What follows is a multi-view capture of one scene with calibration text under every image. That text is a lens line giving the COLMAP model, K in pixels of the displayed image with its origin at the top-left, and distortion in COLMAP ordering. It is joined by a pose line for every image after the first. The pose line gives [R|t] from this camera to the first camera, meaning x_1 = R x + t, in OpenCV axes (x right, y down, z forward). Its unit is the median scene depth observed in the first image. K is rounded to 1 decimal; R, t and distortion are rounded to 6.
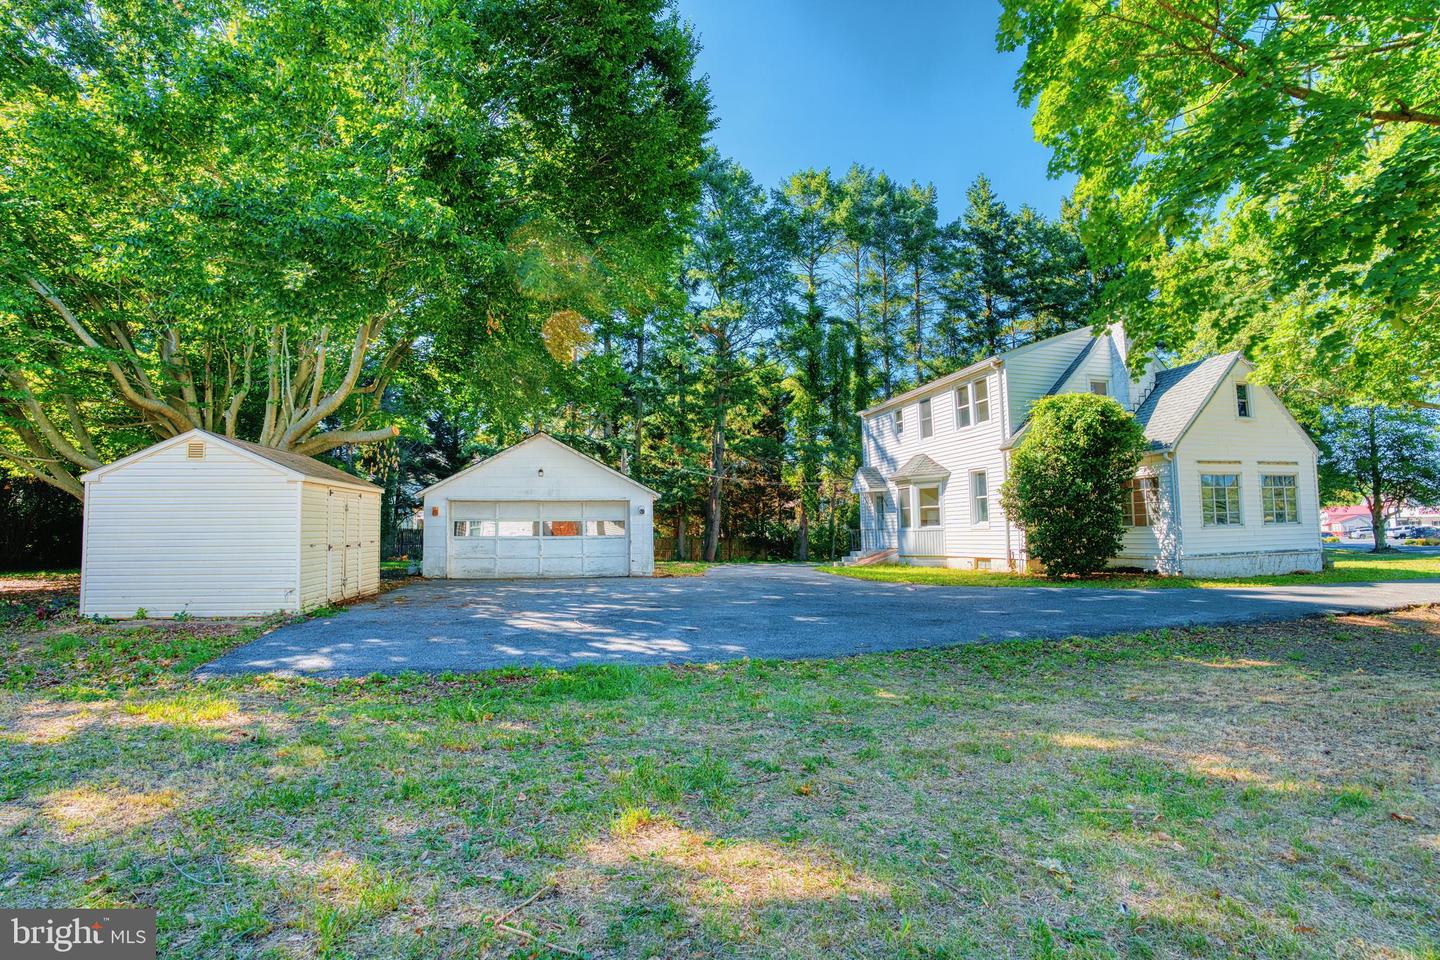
lens RADIAL K [[692.4, 0, 718.5], [0, 692.4, 471.5], [0, 0, 1]] dist [-0.097627, 0.000096]
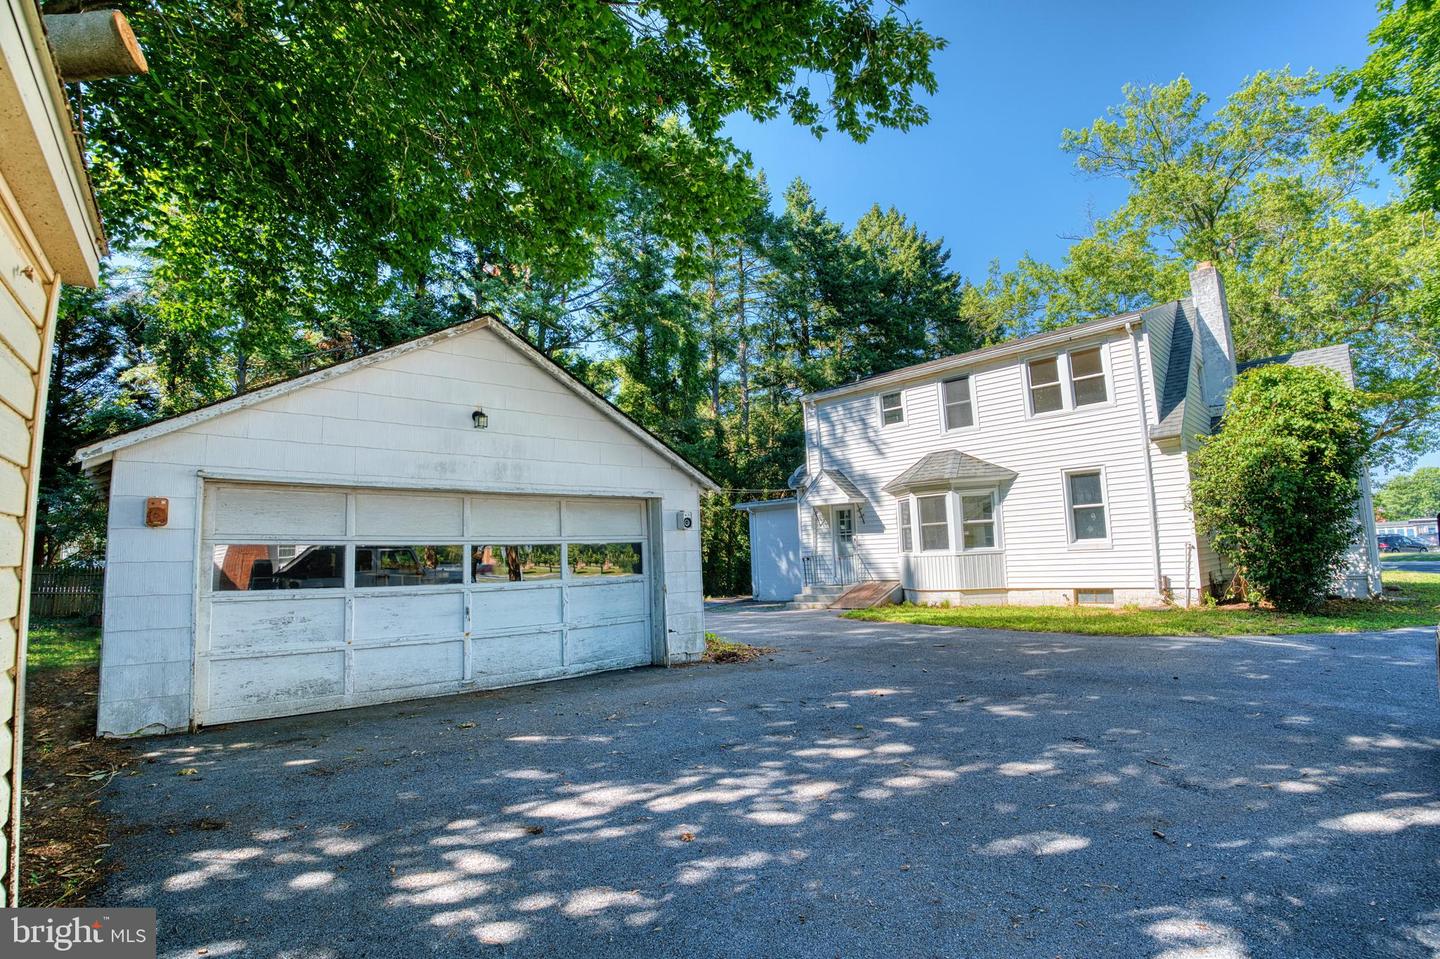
lens RADIAL K [[670.6, 0, 721.5], [0, 670.6, 471.3], [0, 0, 1]] dist [-0.107228, 0.025334]
pose [[0.868512, 0.045281, 0.493596, -0.243139], [-0.022352, 0.998383, -0.052259, 0.036024], [-0.495164, 0.034354, 0.868120, 0.460256]]
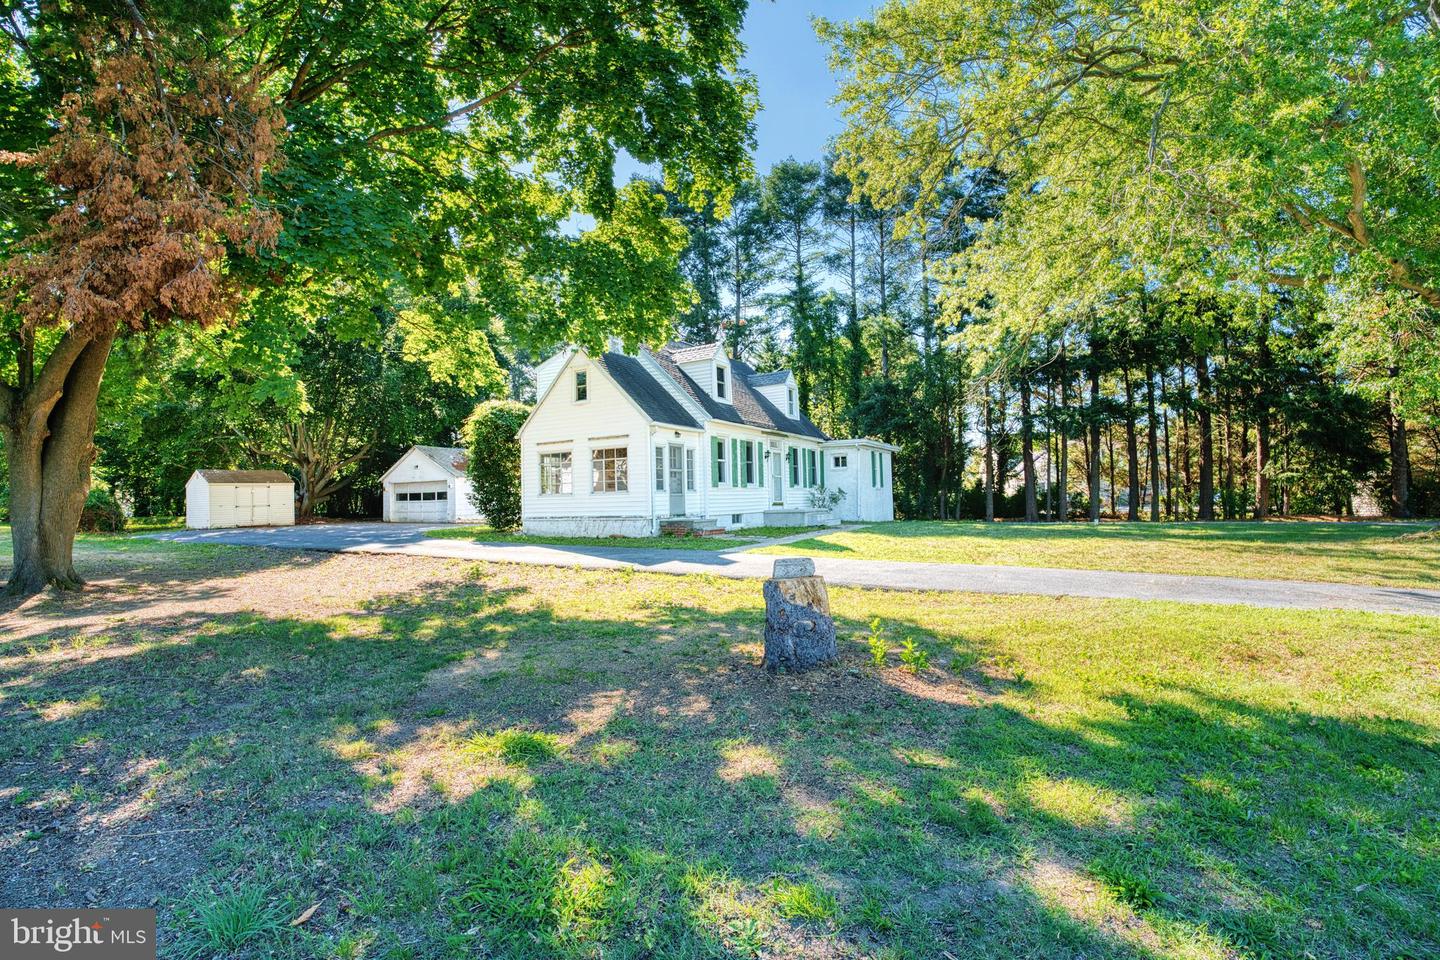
lens RADIAL K [[670.6, 0, 721.5], [0, 670.6, 471.8], [0, 0, 1]] dist [-0.107228, 0.025334]
pose [[0.744355, -0.033390, -0.666949, 1.128520], [0.073494, 0.996778, 0.032122, 0.014338], [0.663728, -0.072927, 0.744411, 0.167595]]
